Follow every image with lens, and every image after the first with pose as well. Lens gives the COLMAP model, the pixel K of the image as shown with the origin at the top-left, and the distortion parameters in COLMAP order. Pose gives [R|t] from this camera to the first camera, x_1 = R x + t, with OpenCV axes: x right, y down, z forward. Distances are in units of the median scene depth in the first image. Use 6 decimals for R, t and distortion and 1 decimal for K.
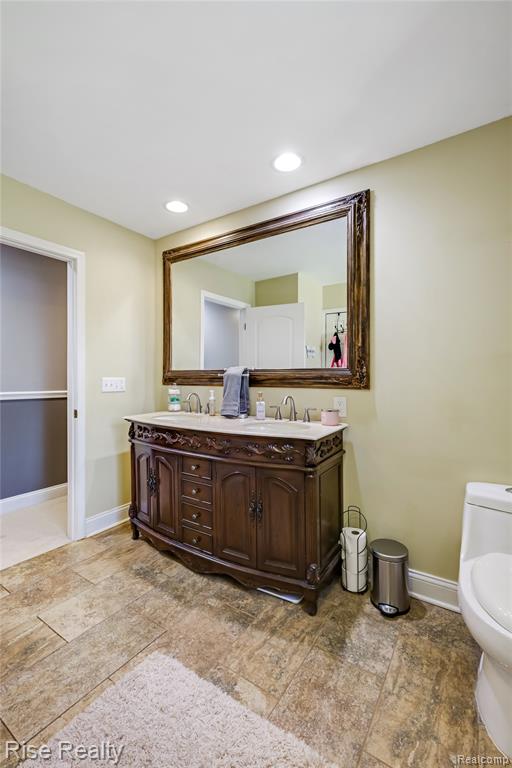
lens RADIAL K [[334.5, 0, 255.7], [0, 334.5, 376.2], [0, 0, 1]] dist [0.014214, -0.000202]
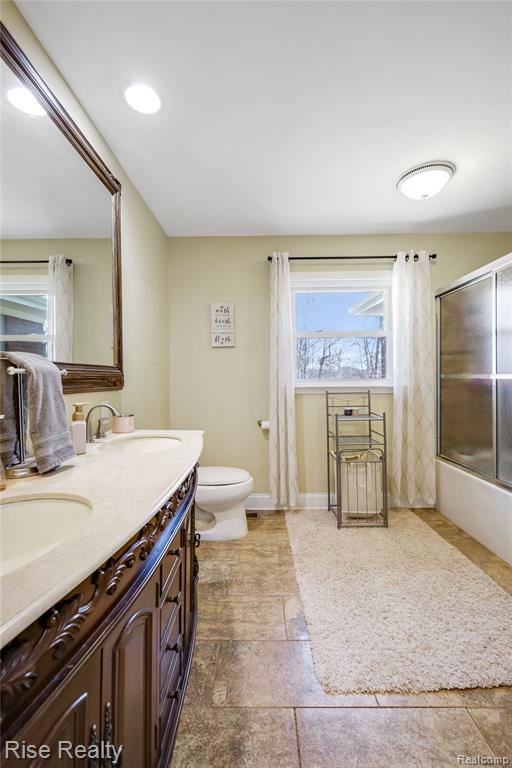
lens RADIAL K [[334.5, 0, 255.7], [0, 334.5, 376.2], [0, 0, 1]] dist [0.014214, -0.000202]
pose [[-0.543377, 0.009087, 0.839439, -0.931602], [0.005152, 0.999959, -0.007490, 0.017373], [-0.839473, 0.000255, -0.543402, 1.608442]]
